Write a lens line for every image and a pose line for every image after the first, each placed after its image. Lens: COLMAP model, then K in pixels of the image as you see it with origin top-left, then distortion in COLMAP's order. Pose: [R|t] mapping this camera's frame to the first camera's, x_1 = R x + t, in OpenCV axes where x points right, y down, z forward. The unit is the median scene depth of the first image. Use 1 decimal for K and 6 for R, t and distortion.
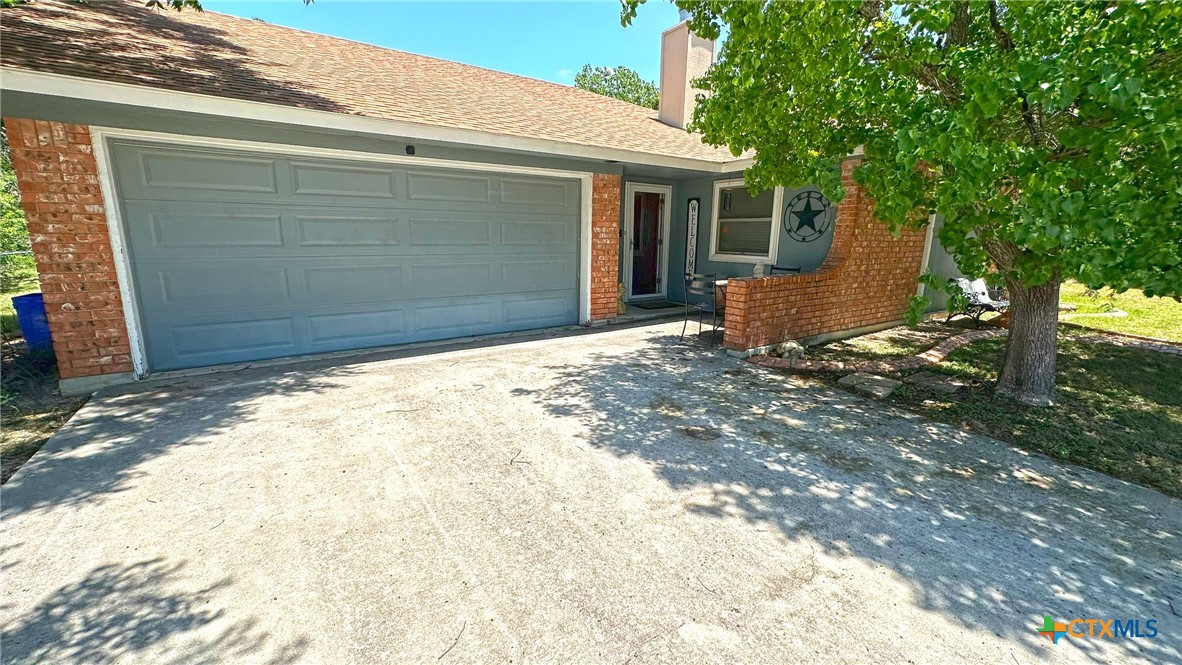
lens RADIAL K [[472.1, 0, 588.4], [0, 472.1, 335.2], [0, 0, 1]] dist [-0.002886, 0.001034]
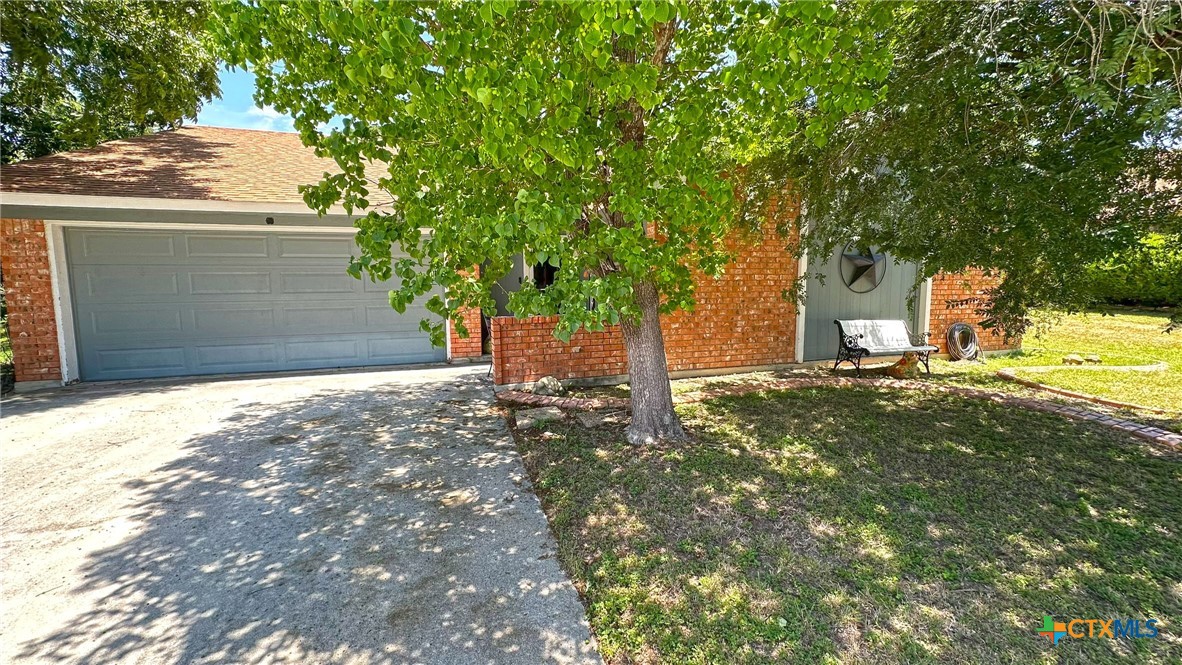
lens RADIAL K [[472.1, 0, 592.0], [0, 472.1, 334.5], [0, 0, 1]] dist [-0.002886, 0.001034]
pose [[0.959852, 0.004935, -0.280462, 1.040528], [-0.036762, 0.993435, -0.108332, 0.036146], [0.278086, 0.114293, 0.953732, 0.044847]]
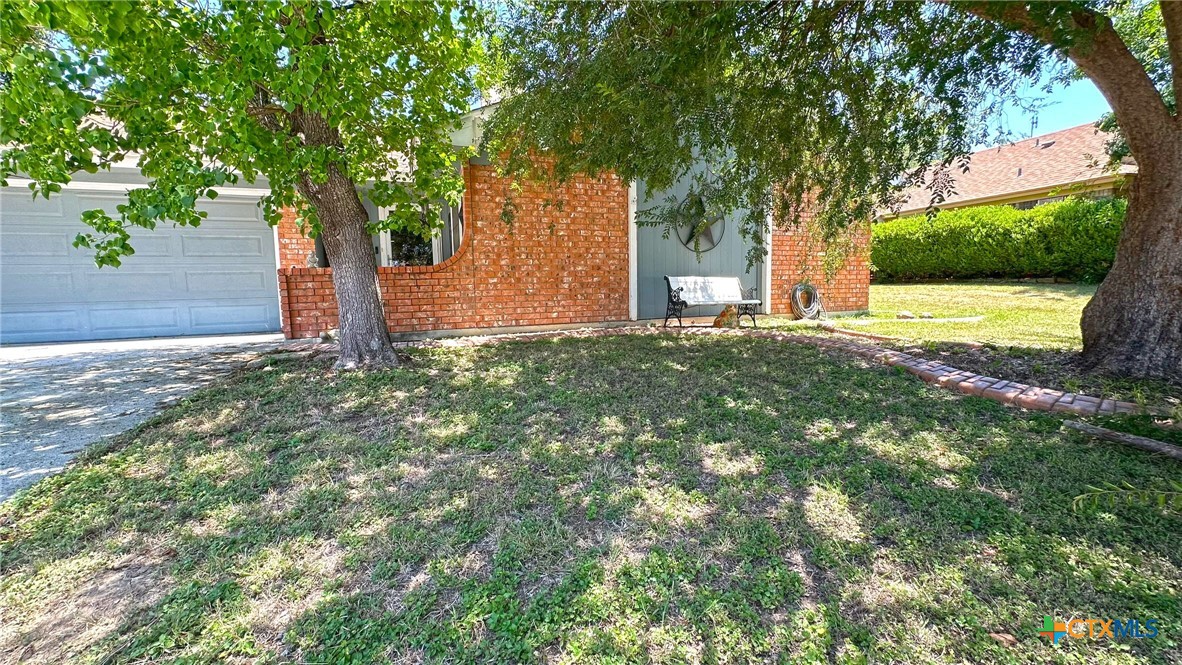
lens RADIAL K [[472.1, 0, 592.1], [0, 472.1, 333.0], [0, 0, 1]] dist [-0.002886, 0.001034]
pose [[0.976228, -0.015433, -0.216197, 1.487602], [-0.010228, 0.993070, -0.117076, 0.166642], [0.216505, 0.116505, 0.969305, 0.208551]]
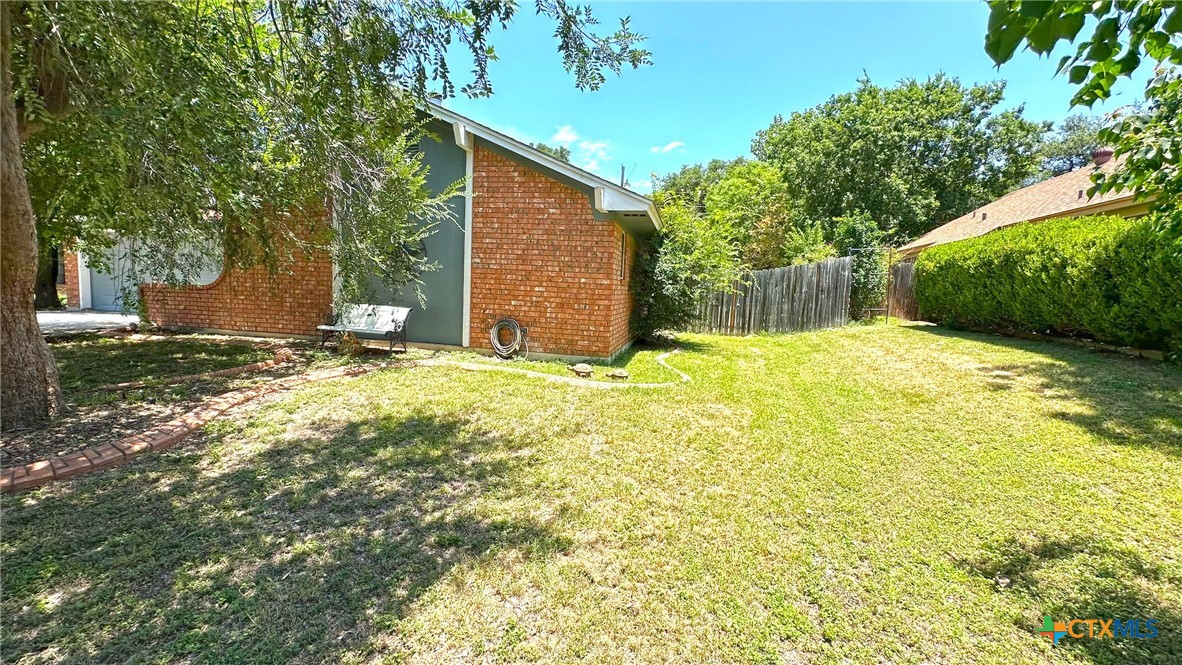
lens RADIAL K [[472.1, 0, 592.4], [0, 472.1, 331.5], [0, 0, 1]] dist [-0.002886, 0.001034]
pose [[0.701246, 0.082428, -0.708138, 3.410883], [-0.180875, 0.981364, -0.064883, -0.160151], [0.689593, 0.173583, 0.703087, 1.179884]]
